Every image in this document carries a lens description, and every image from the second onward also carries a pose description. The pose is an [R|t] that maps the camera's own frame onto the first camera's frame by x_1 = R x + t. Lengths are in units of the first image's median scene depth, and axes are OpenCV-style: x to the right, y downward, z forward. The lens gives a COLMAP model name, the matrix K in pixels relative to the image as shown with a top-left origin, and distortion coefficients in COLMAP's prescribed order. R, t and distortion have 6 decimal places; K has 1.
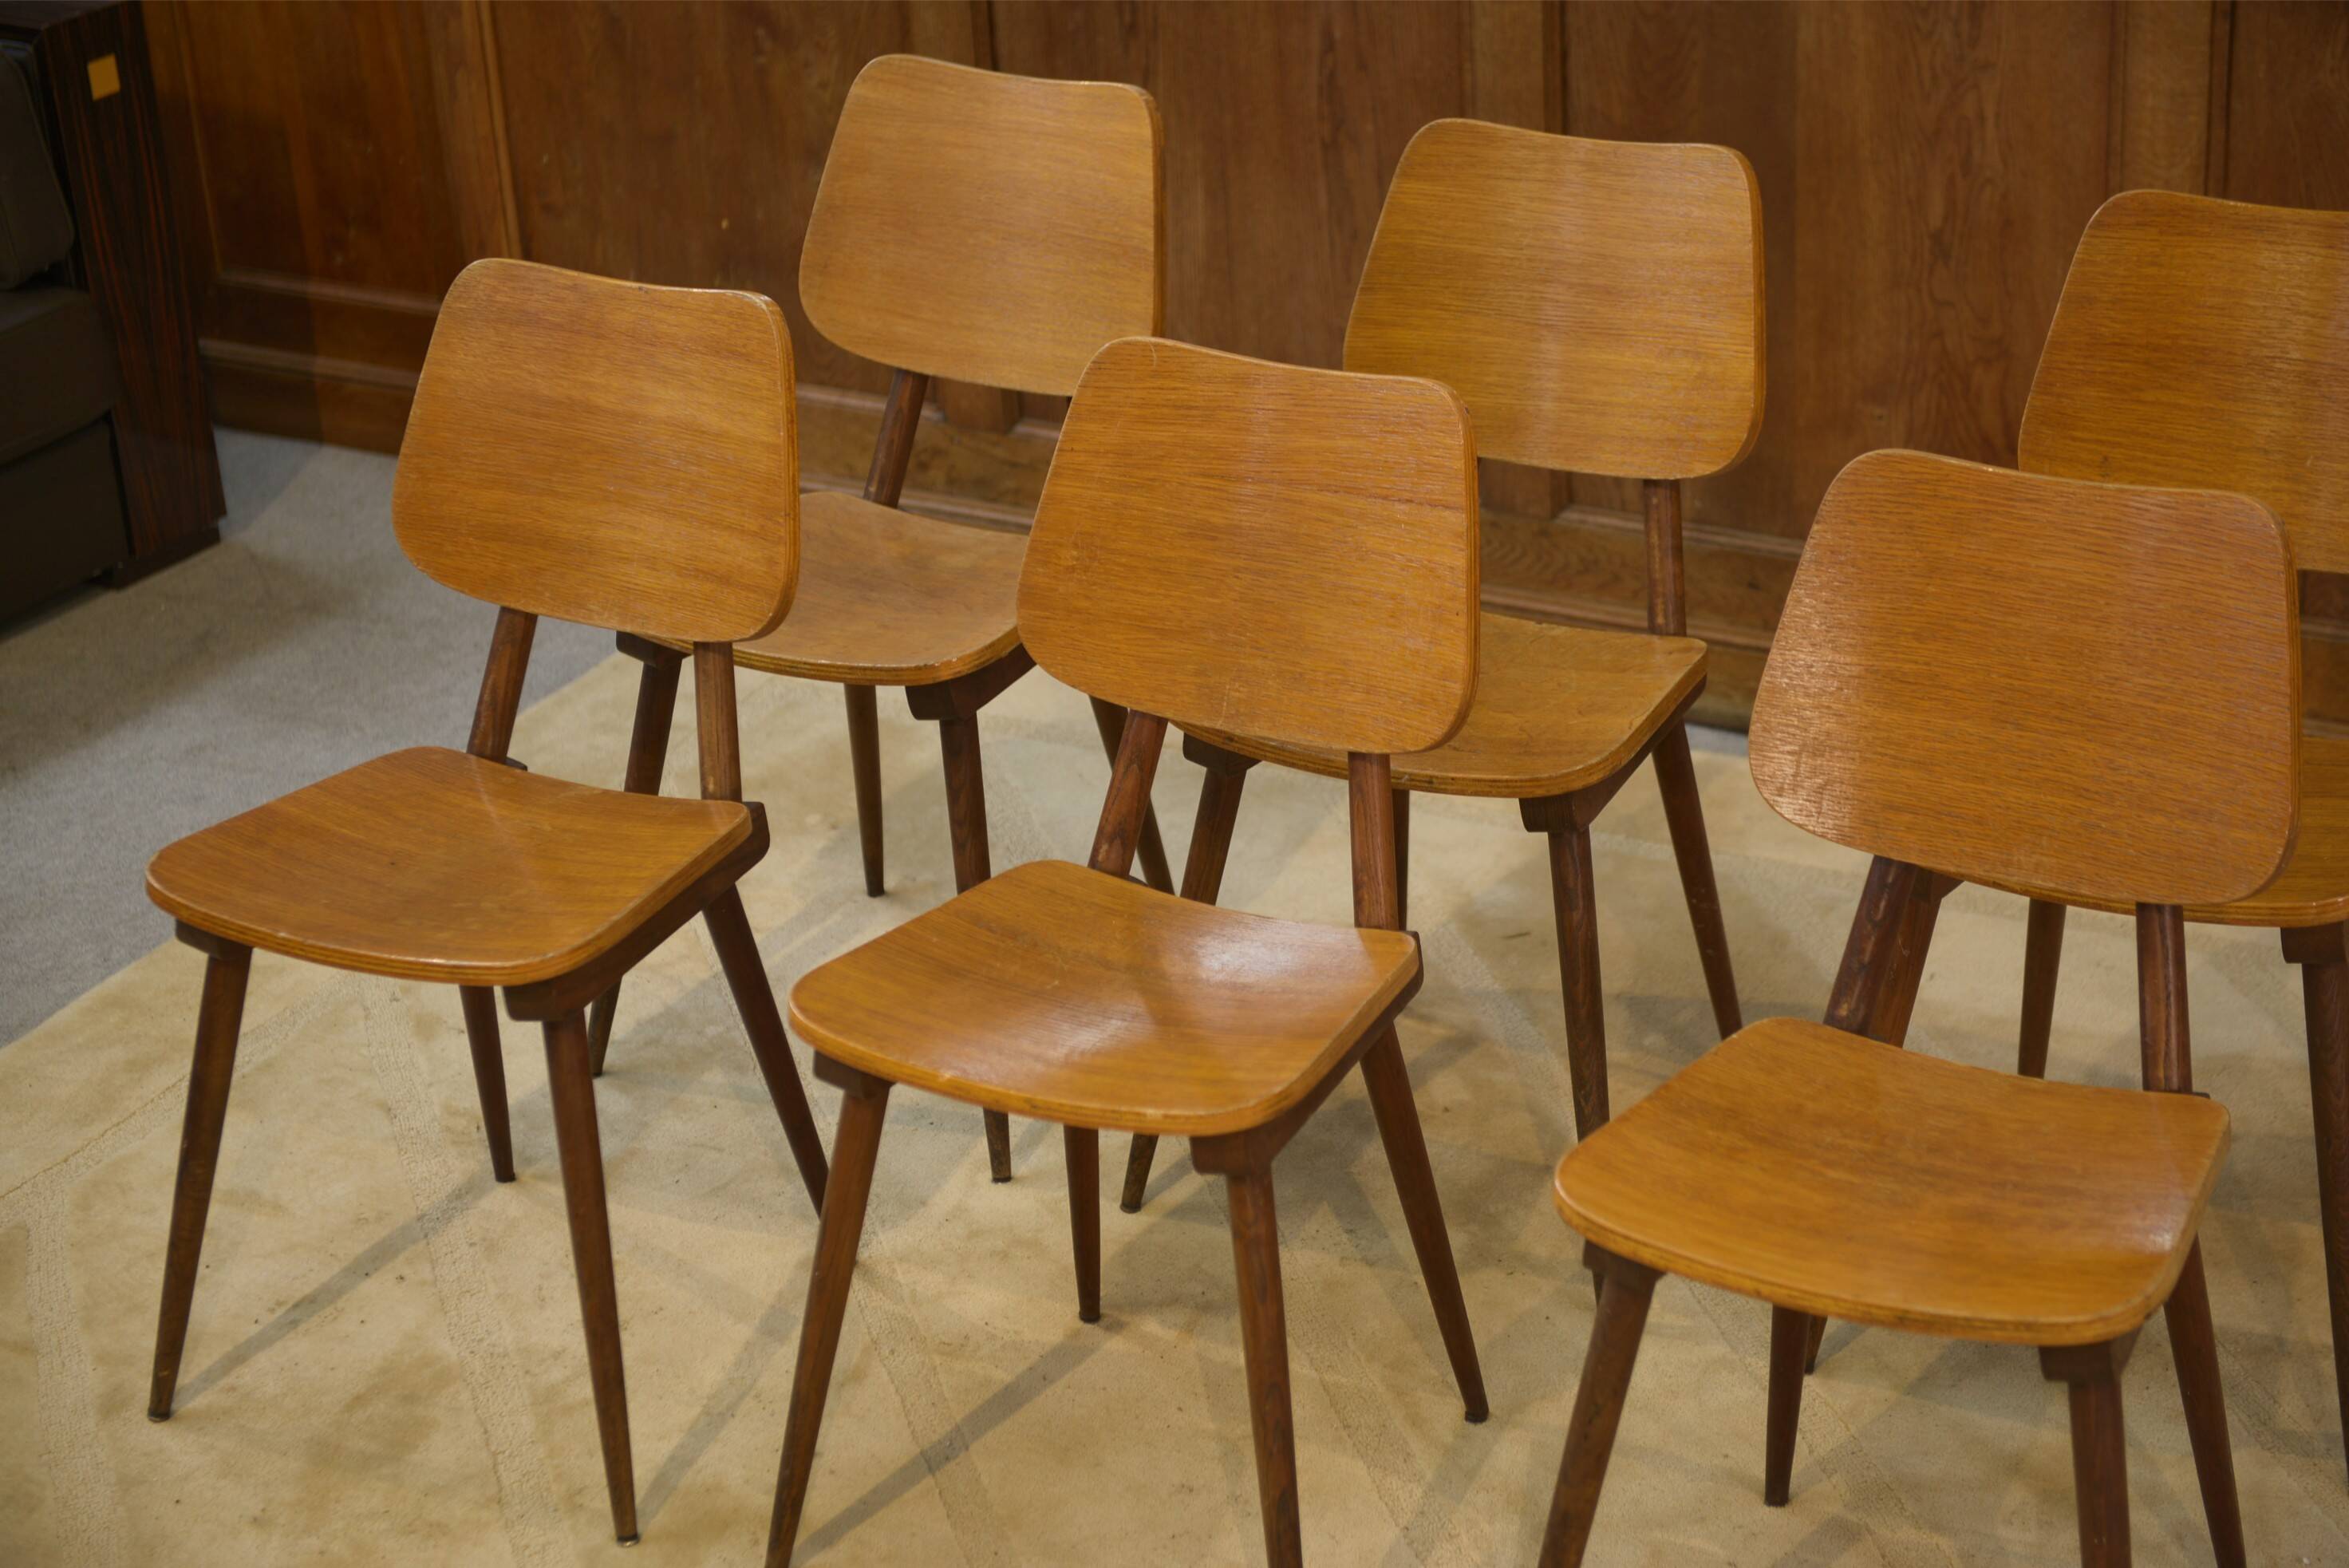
lens RADIAL K [[4449.3, 0, 1189.6], [0, 4449.3, 776.5], [0, 0, 1]] dist [0.097260, 0.000000]
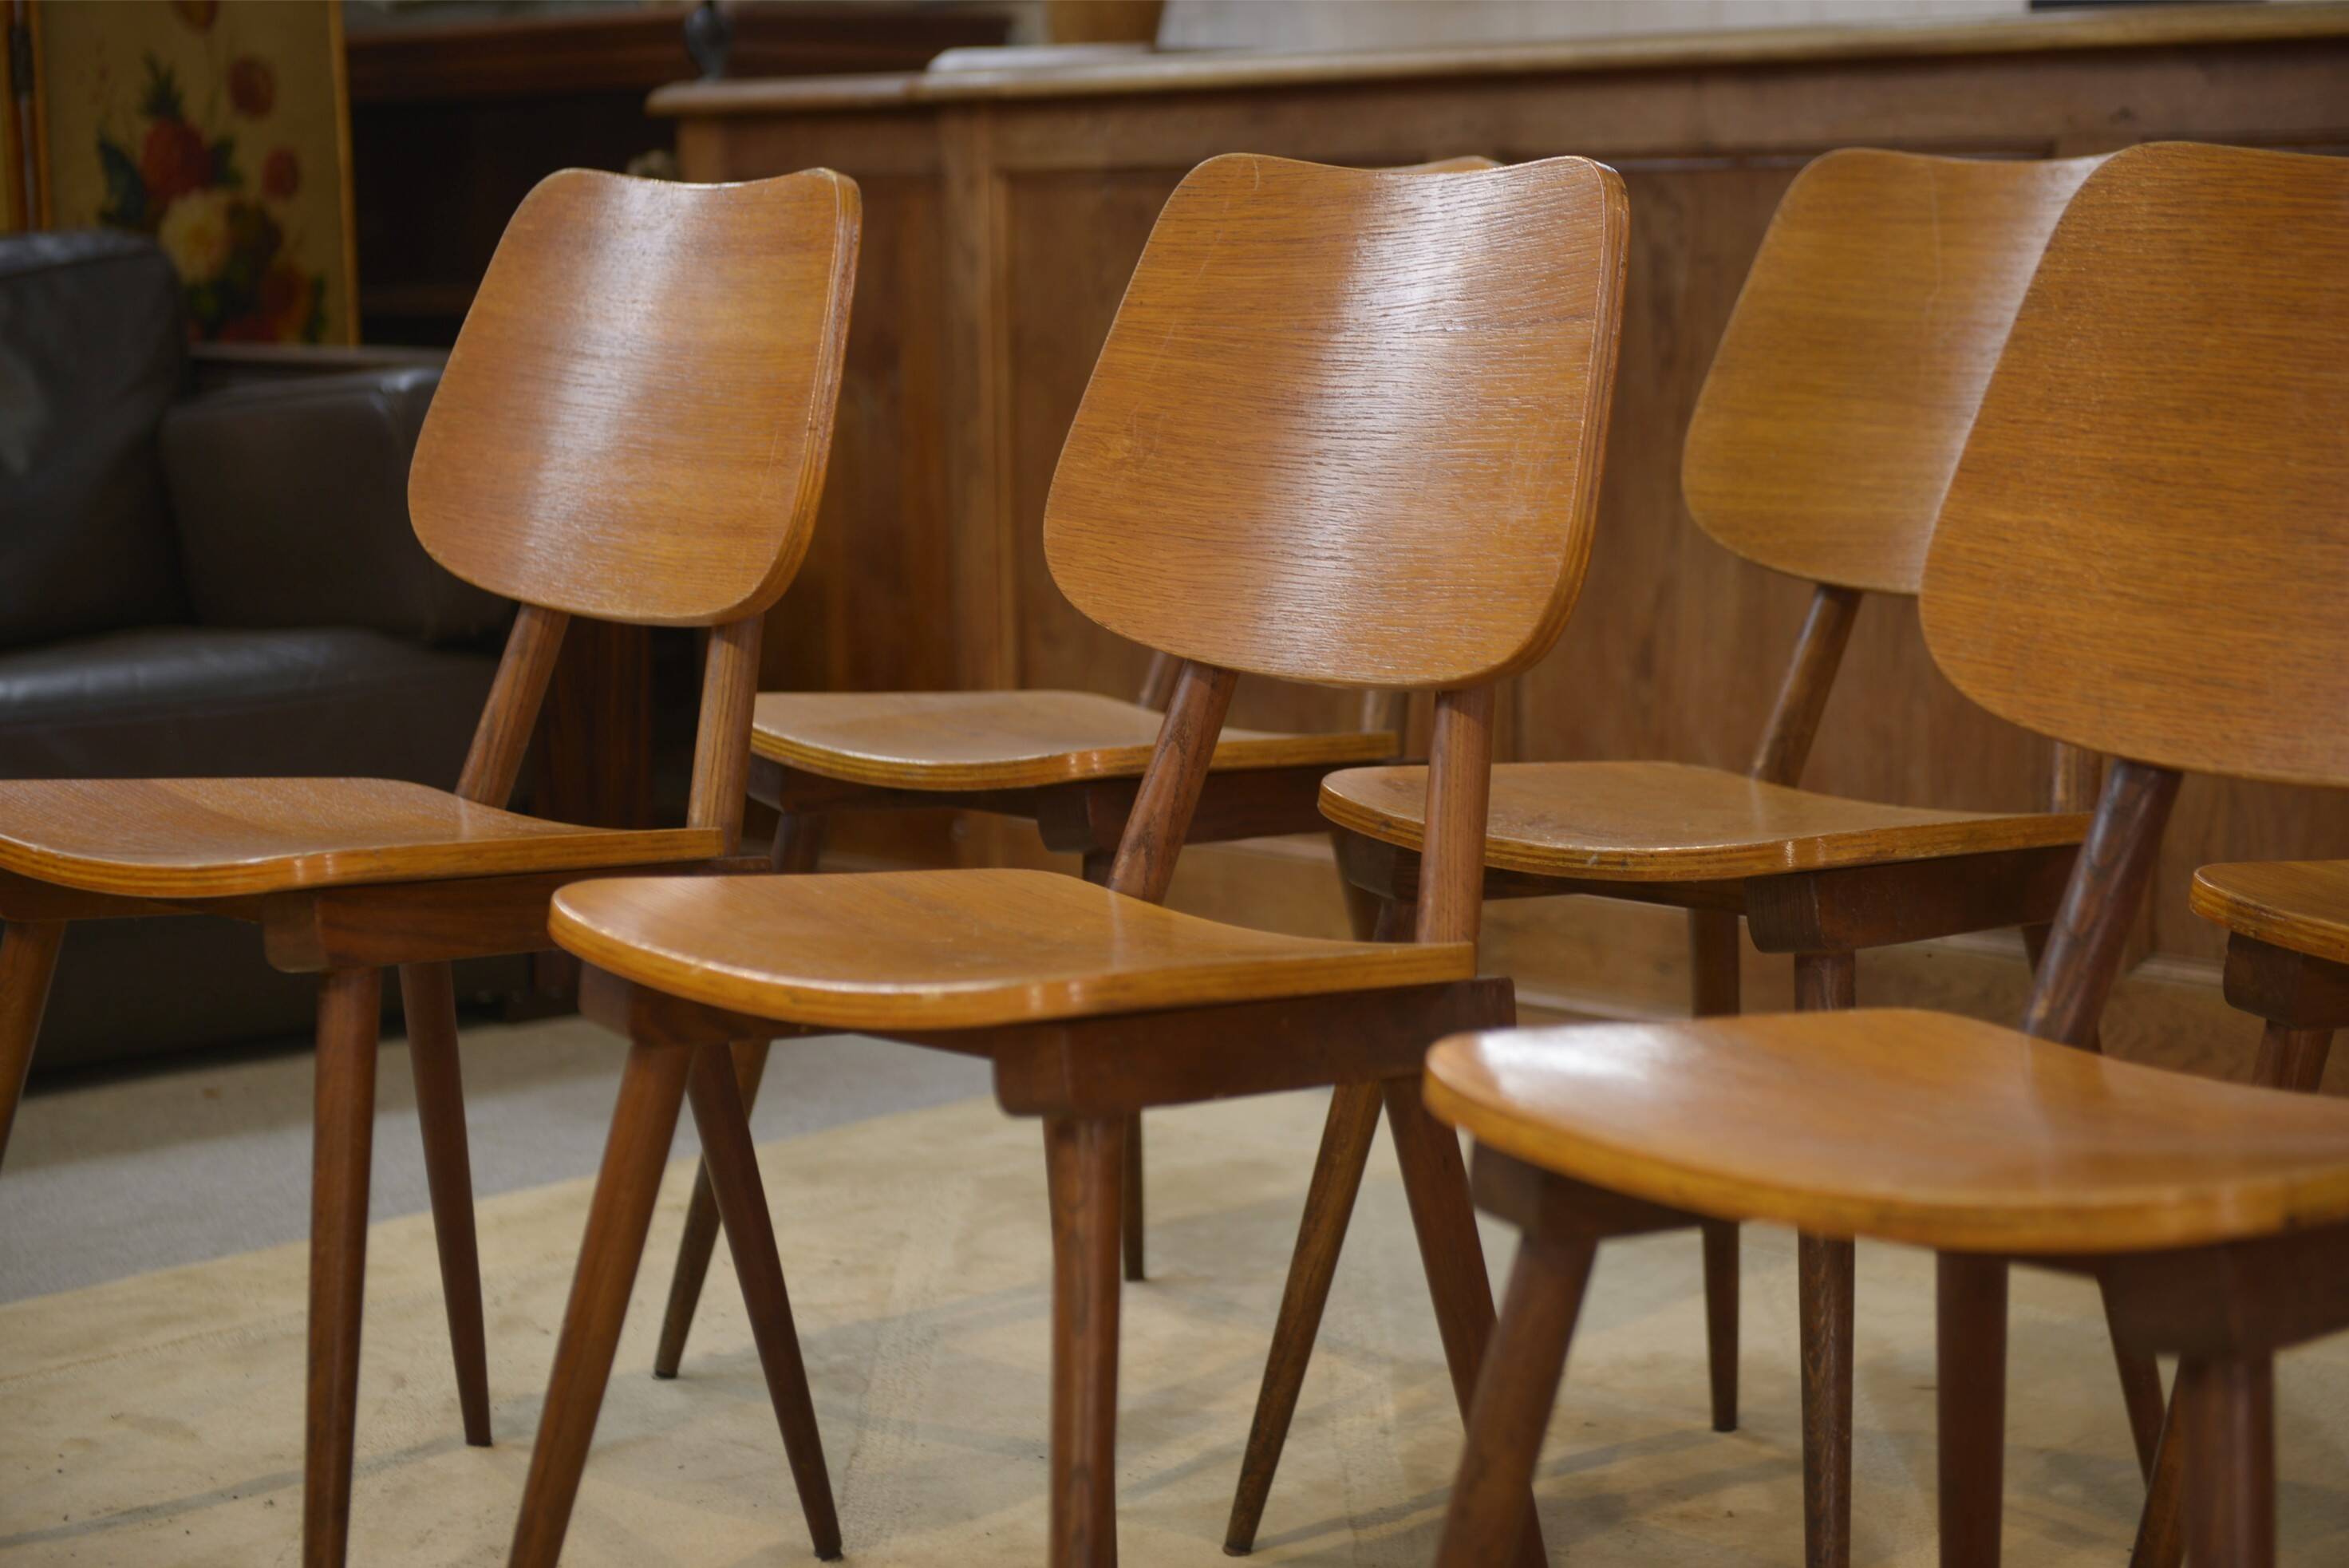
lens RADIAL K [[4449.3, 0, 1190.3], [0, 4449.3, 780.9], [0, 0, 1]] dist [0.097260, 0.000000]
pose [[0.957728, 0.077808, -0.276954, 0.181930], [-0.155699, 0.949732, -0.271600, 0.190138], [0.241899, 0.303240, 0.921699, 0.331901]]
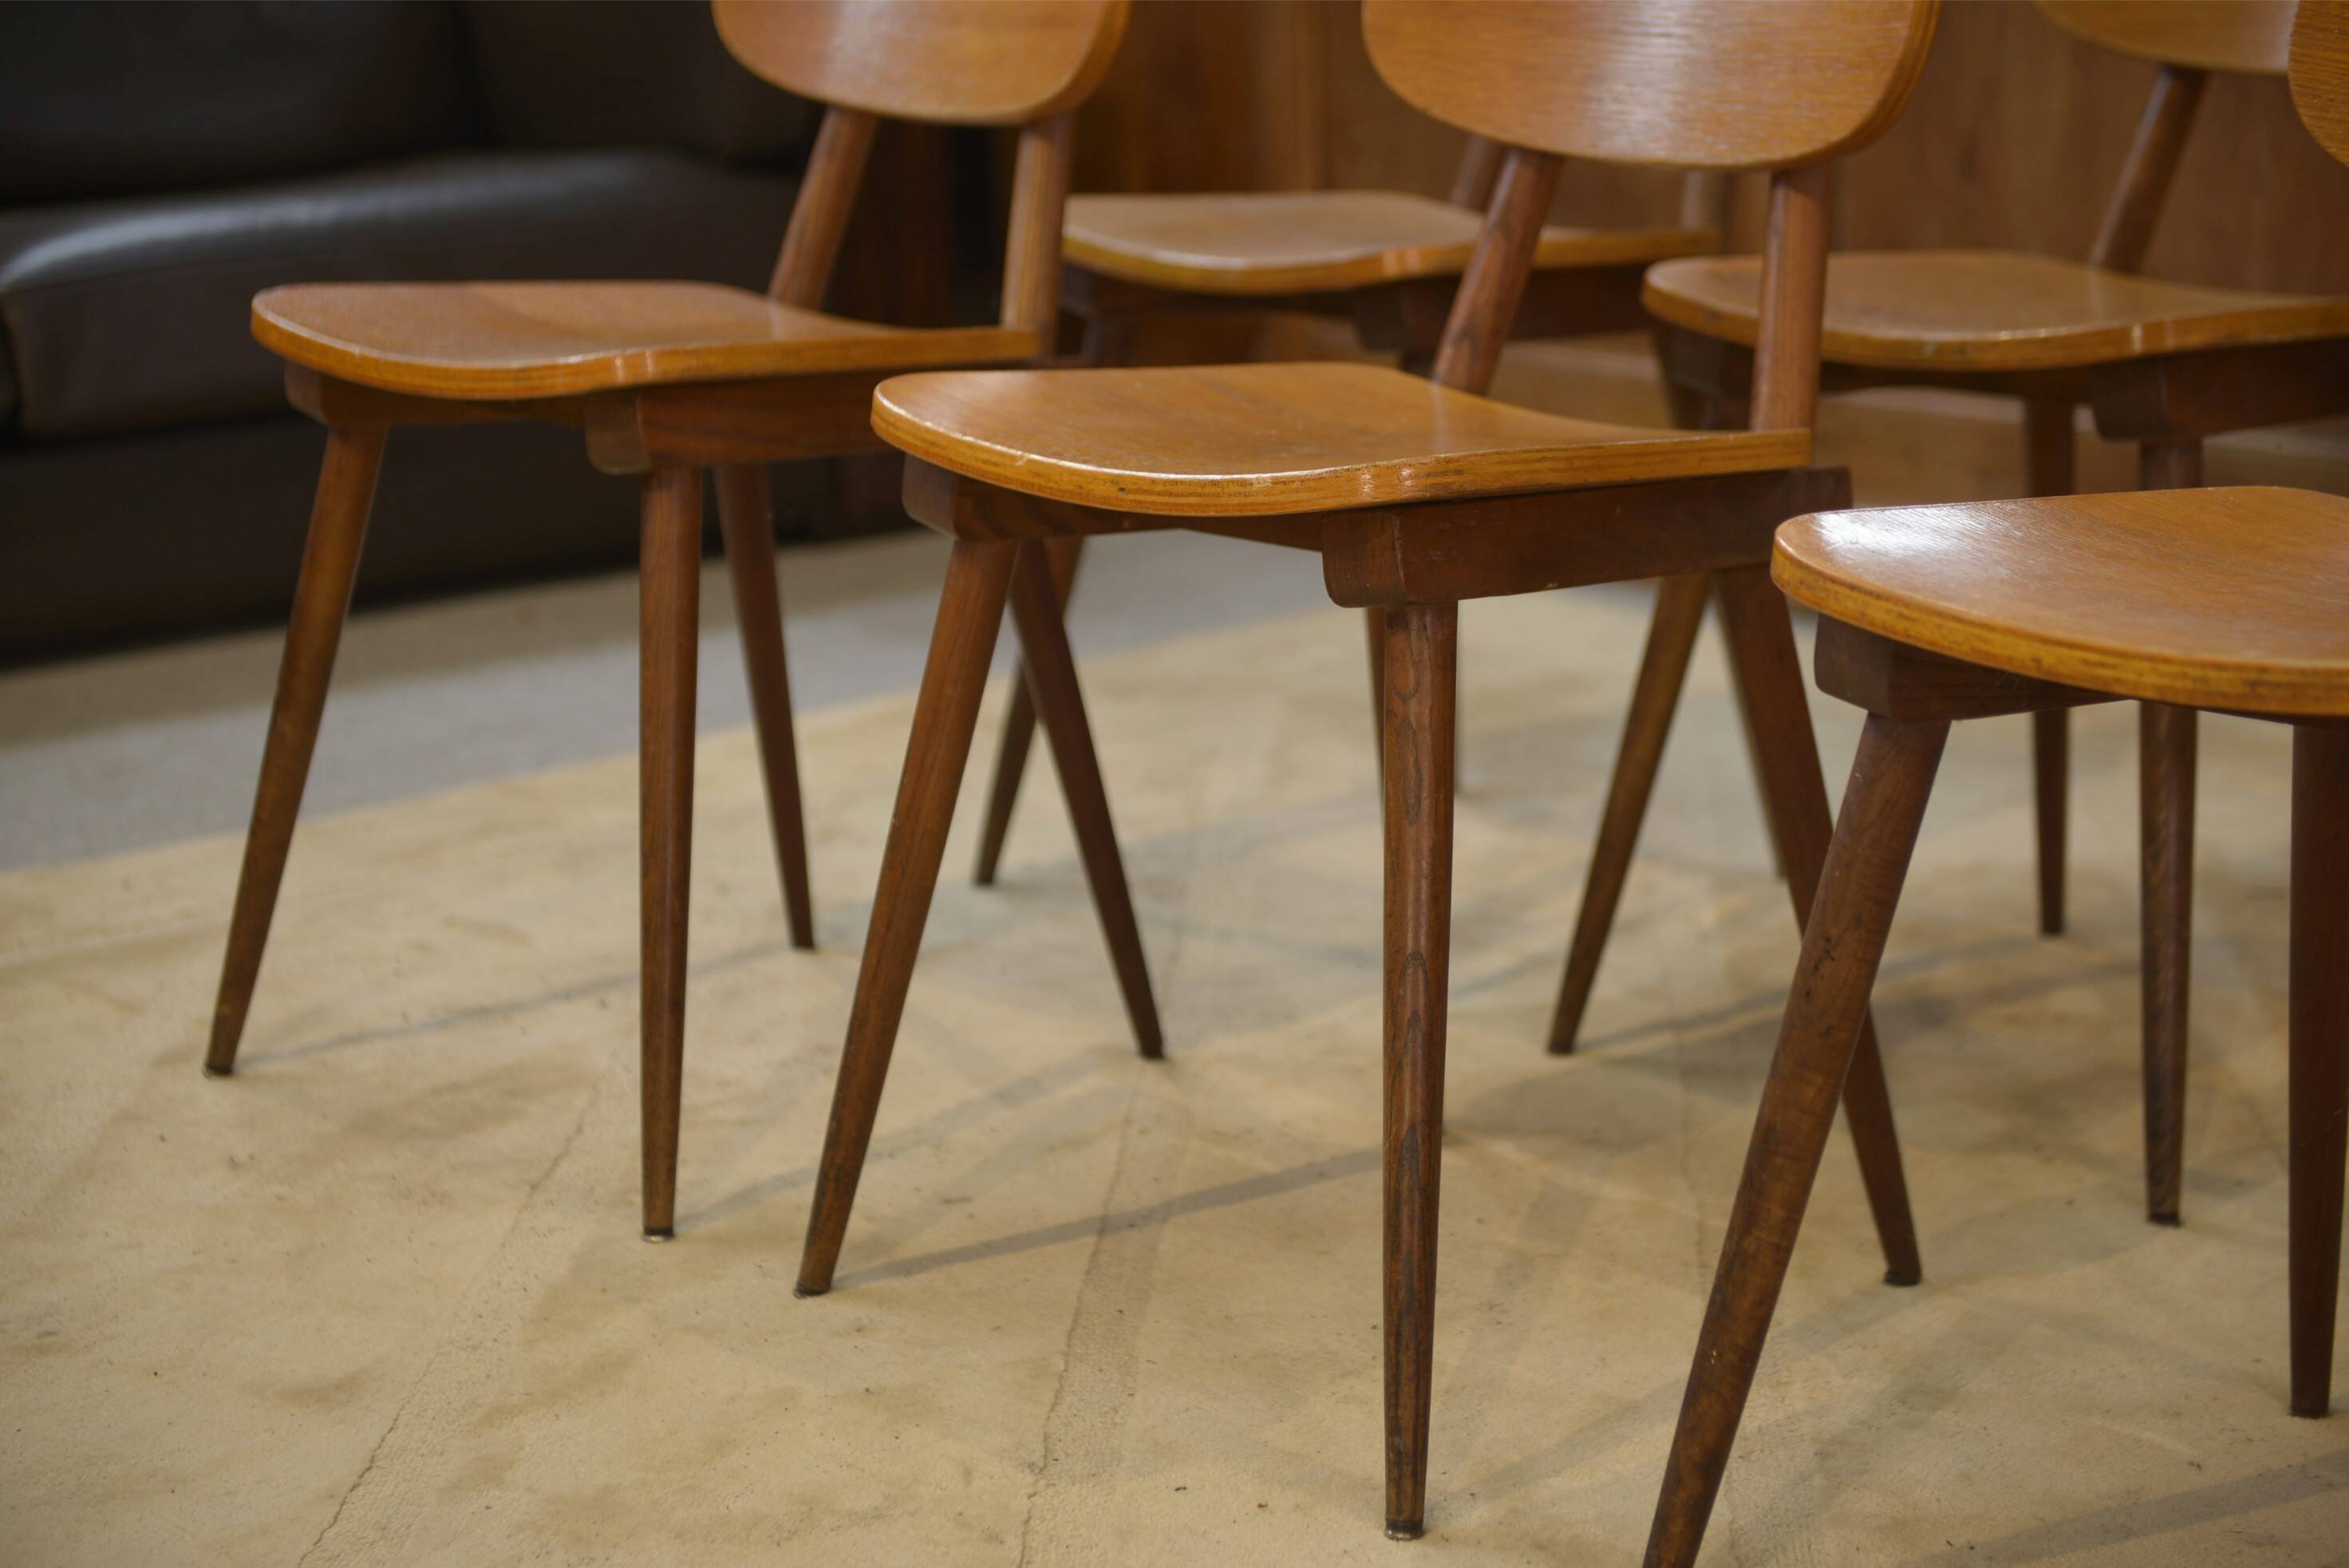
lens RADIAL K [[4449.3, 0, 1190.2], [0, 4449.3, 792.4], [0, 0, 1]] dist [0.097260, 0.000000]
pose [[0.939036, 0.103227, -0.327956, 0.174346], [-0.163495, 0.973183, -0.161818, 0.197150], [0.302457, 0.205572, 0.930731, 0.340092]]
